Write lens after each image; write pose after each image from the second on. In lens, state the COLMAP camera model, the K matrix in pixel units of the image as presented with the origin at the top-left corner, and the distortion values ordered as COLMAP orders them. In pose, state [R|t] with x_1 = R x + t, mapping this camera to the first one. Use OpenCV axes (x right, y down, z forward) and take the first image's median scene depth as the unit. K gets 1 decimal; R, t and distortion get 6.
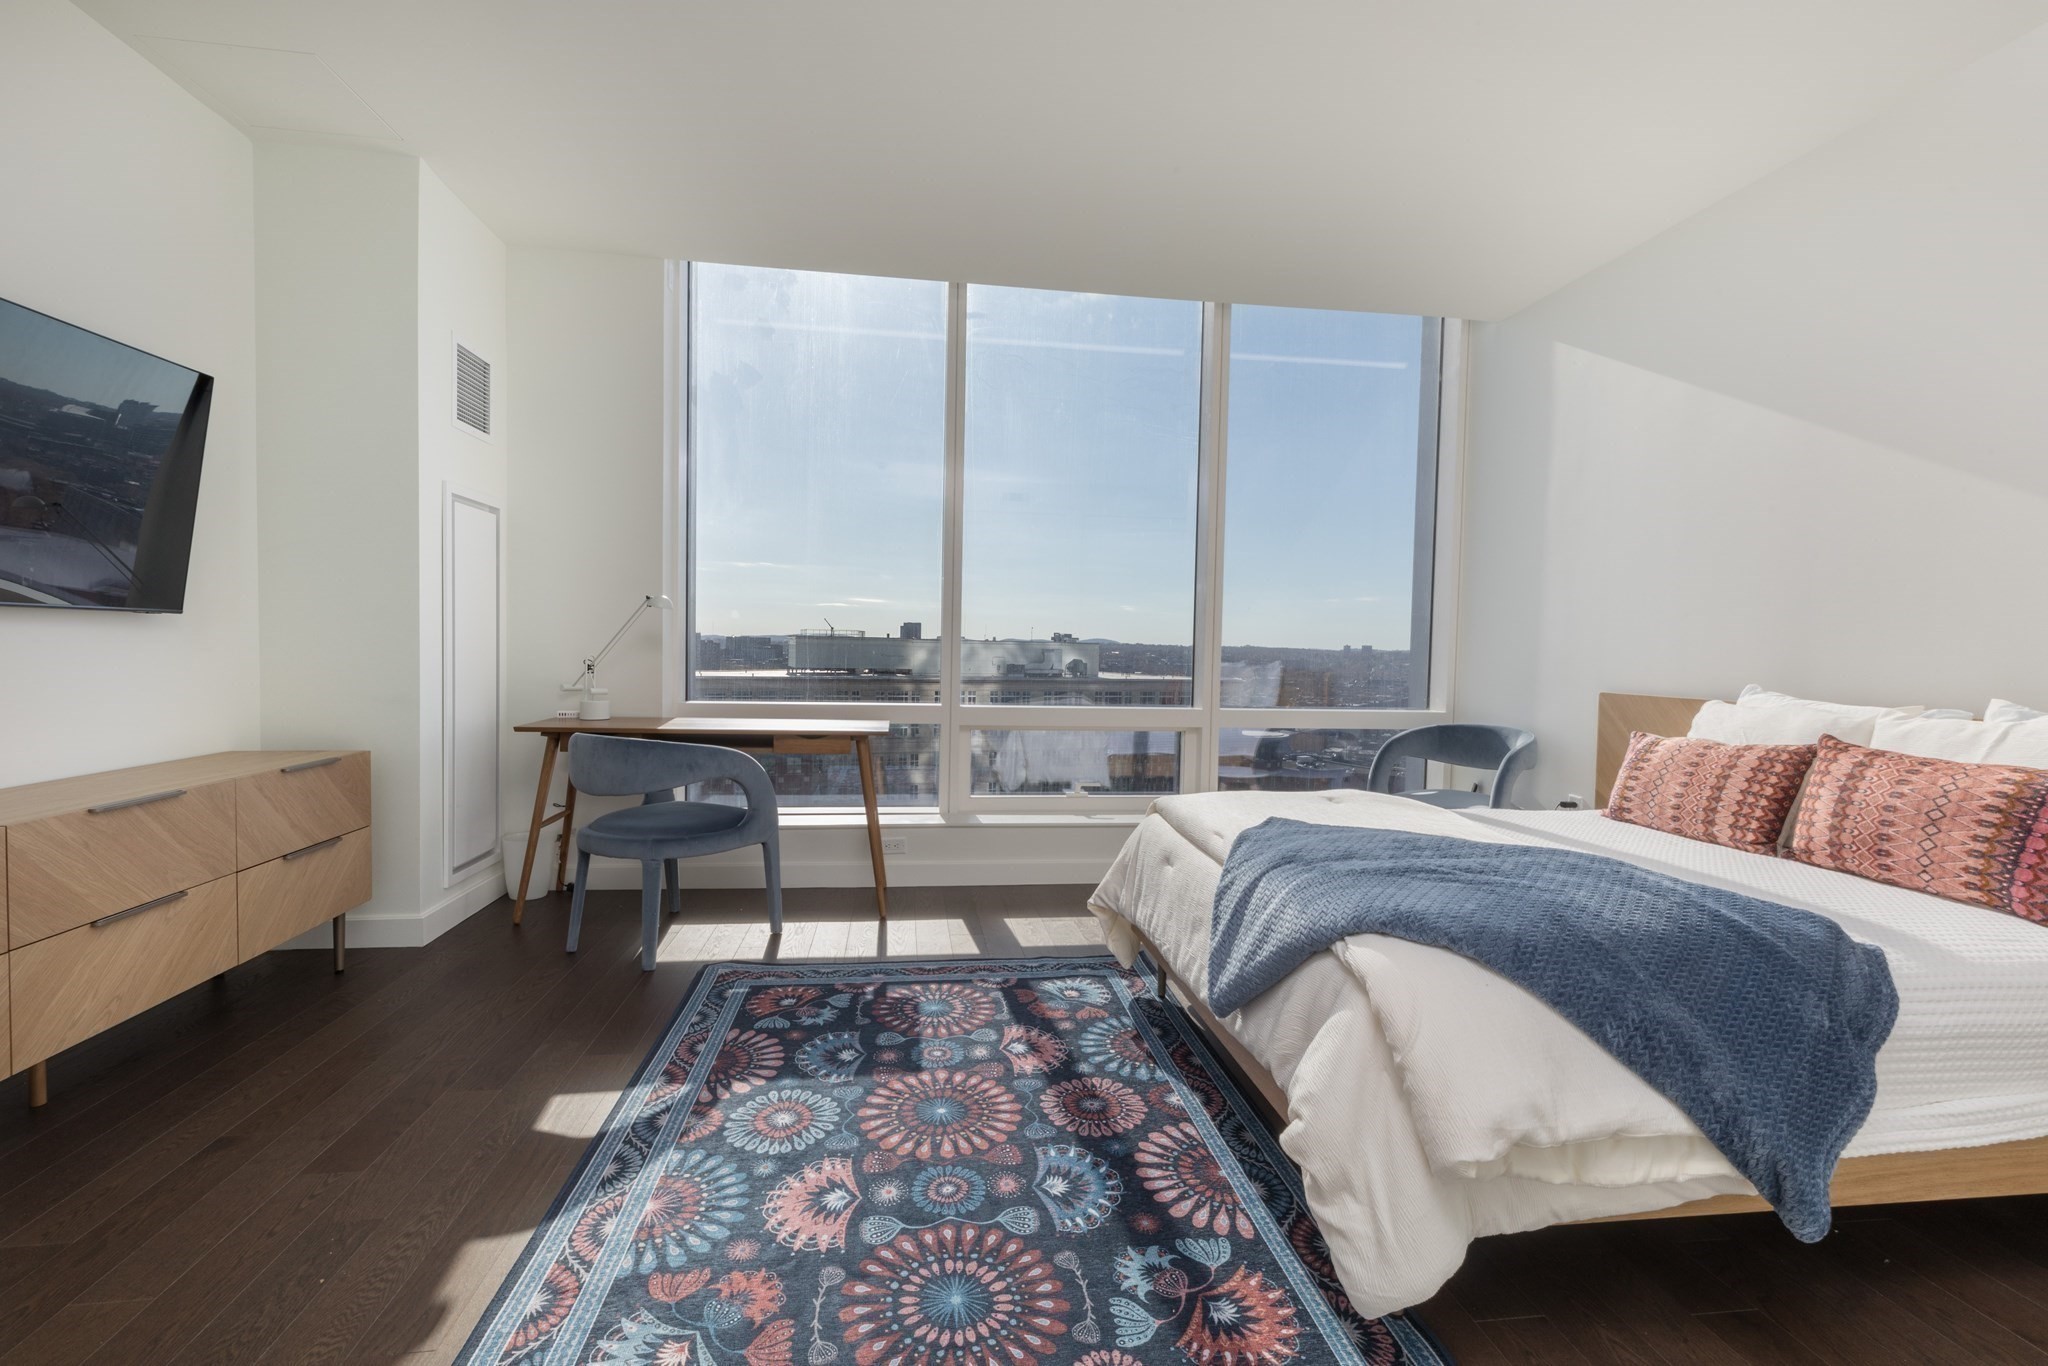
lens RADIAL K [[935.0, 0, 1093.4], [0, 935.0, 679.1], [0, 0, 1]] dist [0.003005, 0.000716]
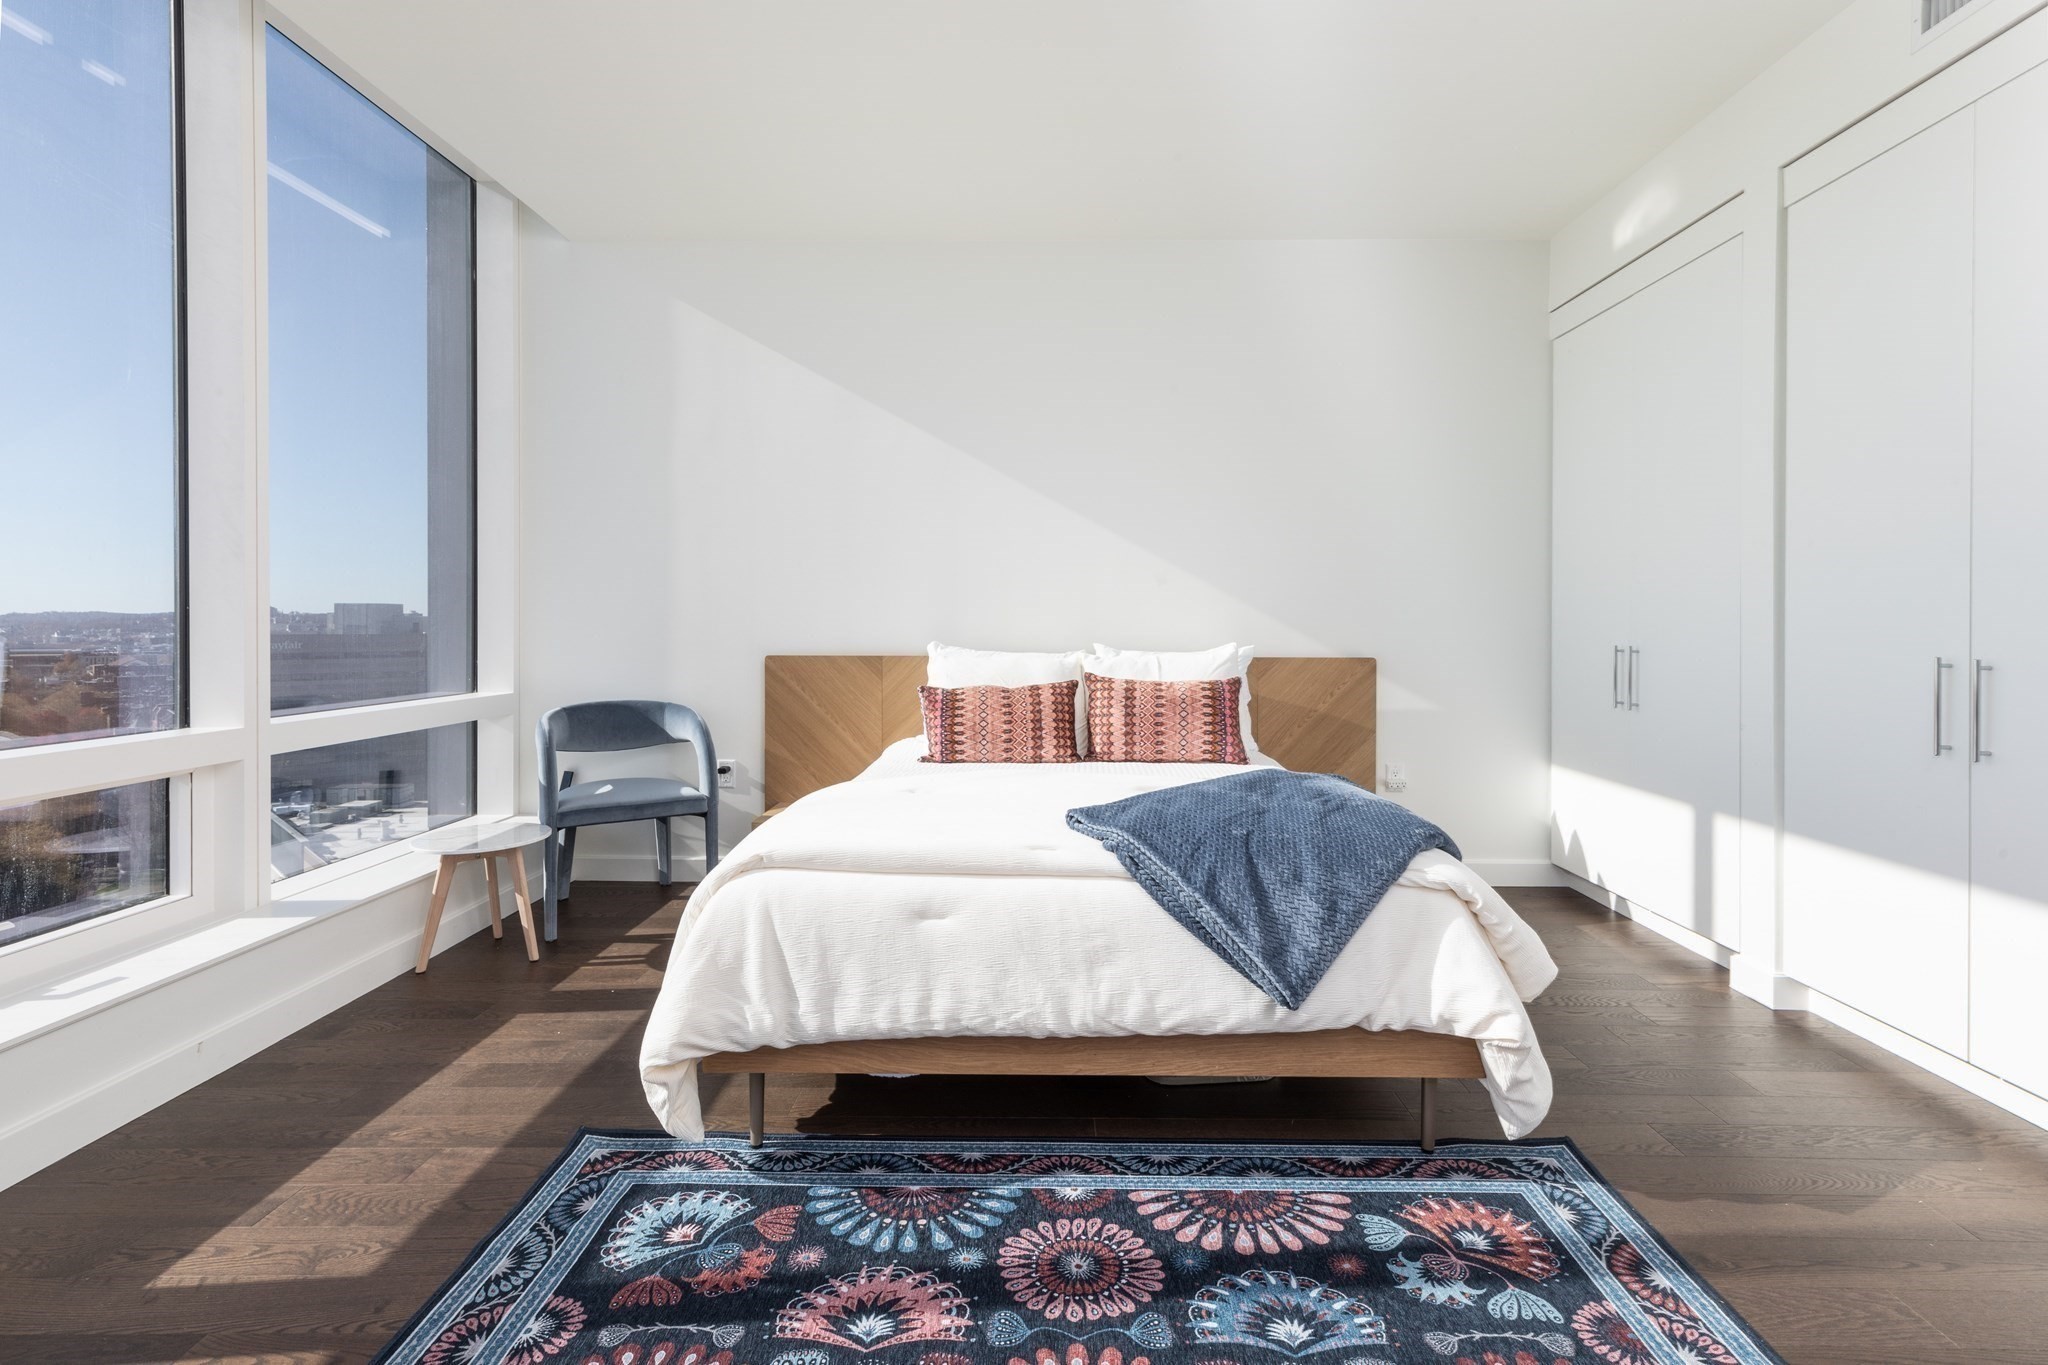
lens RADIAL K [[902.1, 0, 1022.1], [0, 902.1, 626.7], [0, 0, 1]] dist [0.003695, 0.000124]
pose [[0.203424, -0.027112, 0.978715, -0.684925], [0.035771, 0.999155, 0.020243, -0.049514], [-0.978437, 0.030892, 0.204222, 0.903723]]
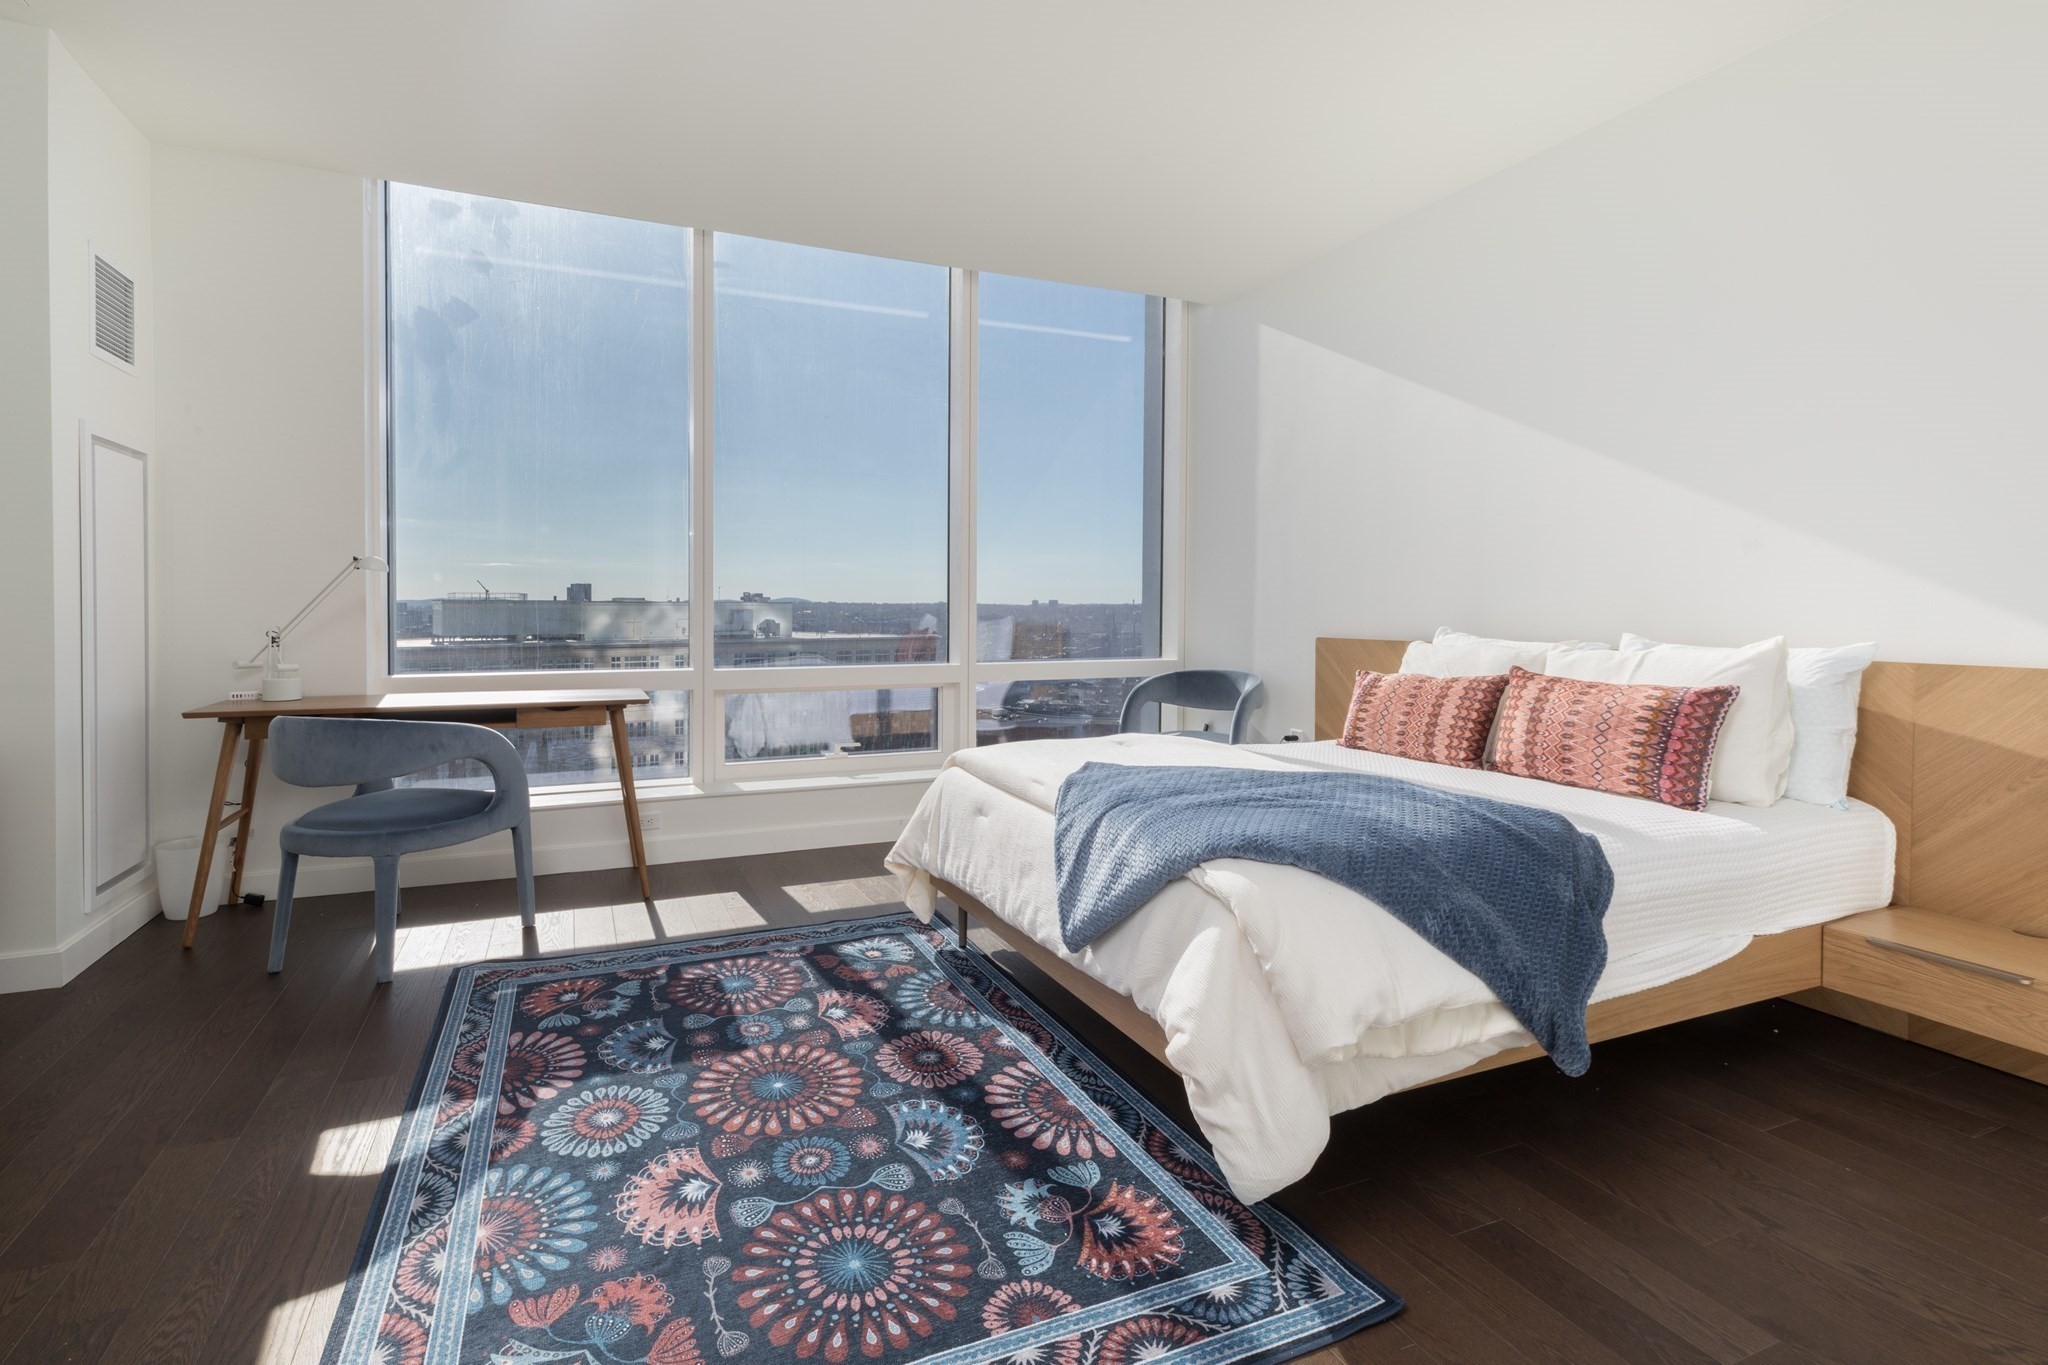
lens RADIAL K [[934.4, 0, 1025.5], [0, 934.4, 623.0], [0, 0, 1]] dist [0.002688, -0.000006]
pose [[0.967819, -0.023675, 0.250531, -0.144924], [0.027180, 0.999575, -0.010538, -0.000916], [-0.250175, 0.017008, 0.968051, -0.012175]]
